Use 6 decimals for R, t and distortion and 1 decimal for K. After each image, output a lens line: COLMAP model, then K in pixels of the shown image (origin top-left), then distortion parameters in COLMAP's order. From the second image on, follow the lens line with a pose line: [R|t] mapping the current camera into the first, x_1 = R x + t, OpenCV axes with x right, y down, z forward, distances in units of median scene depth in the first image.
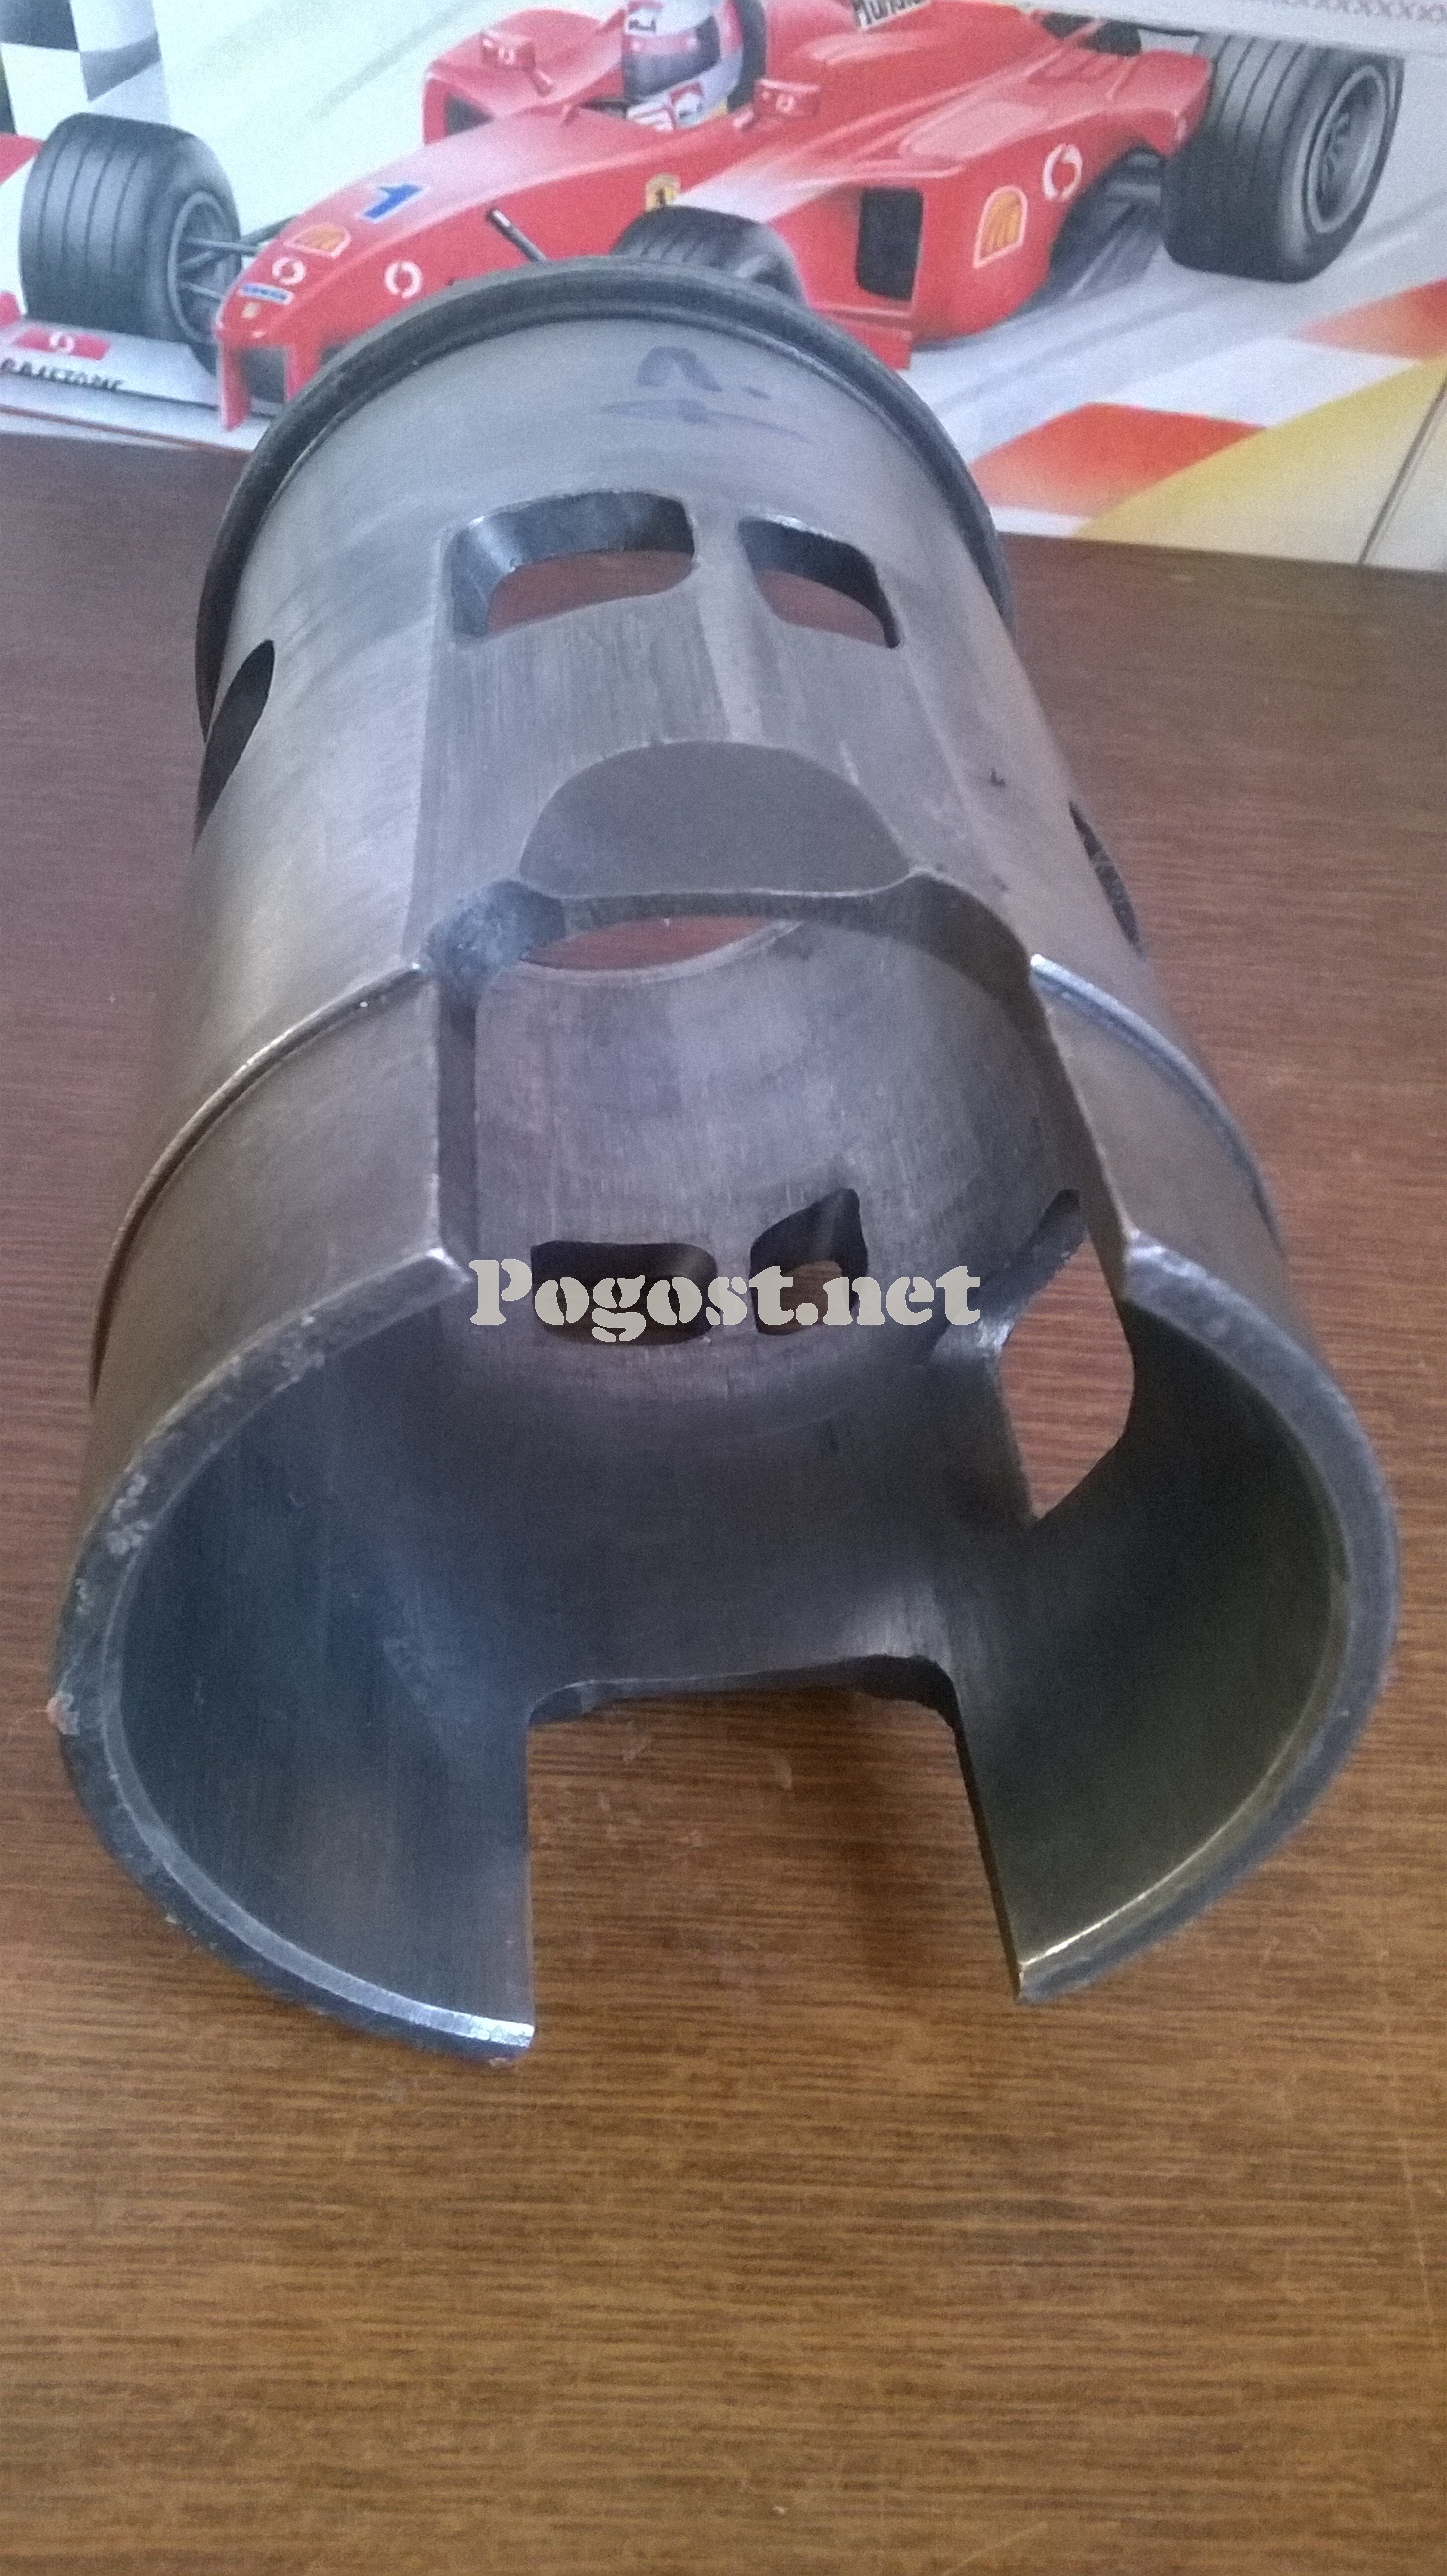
lens RADIAL K [[2238.9, 0, 671.1], [0, 2238.9, 1256.0], [0, 0, 1]] dist [0.010430, -0.060530]
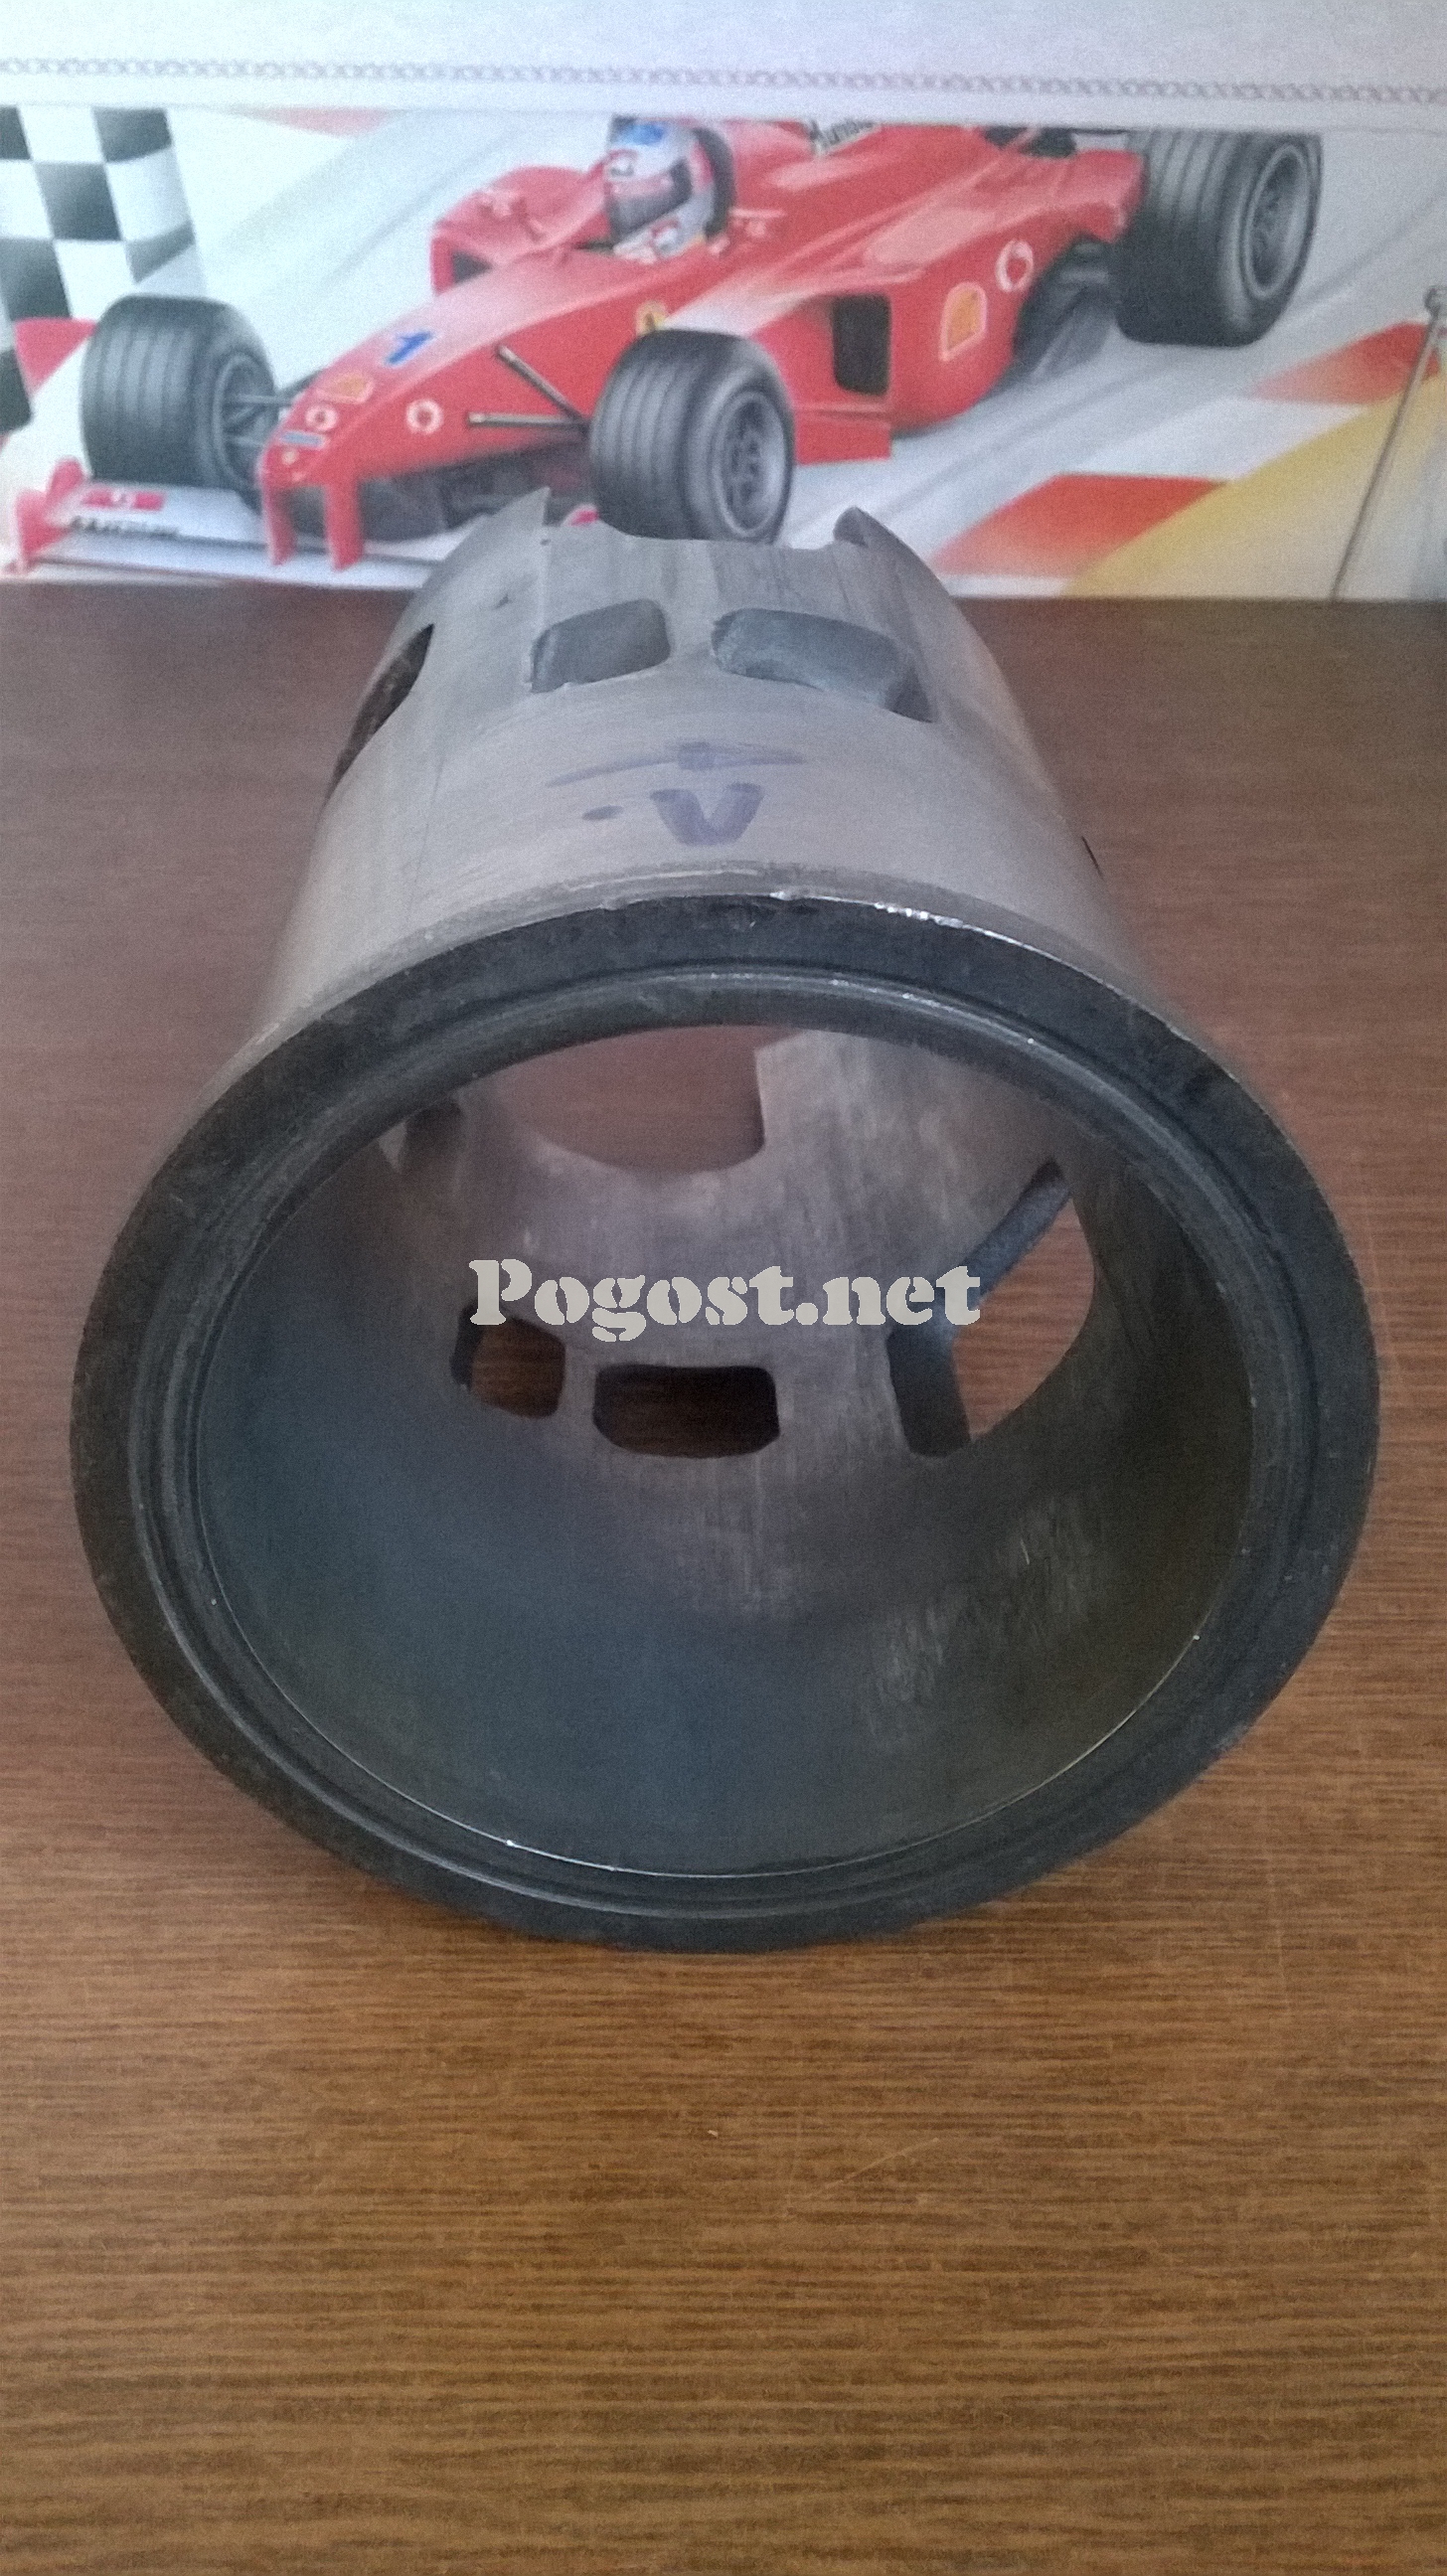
lens RADIAL K [[2238.9, 0, 671.1], [0, 2238.9, 1256.0], [0, 0, 1]] dist [0.010430, -0.060530]
pose [[0.996043, -0.066234, -0.059251, 0.111960], [0.062689, 0.996240, -0.059801, 0.141100], [0.062989, 0.055850, 0.996450, -0.198191]]
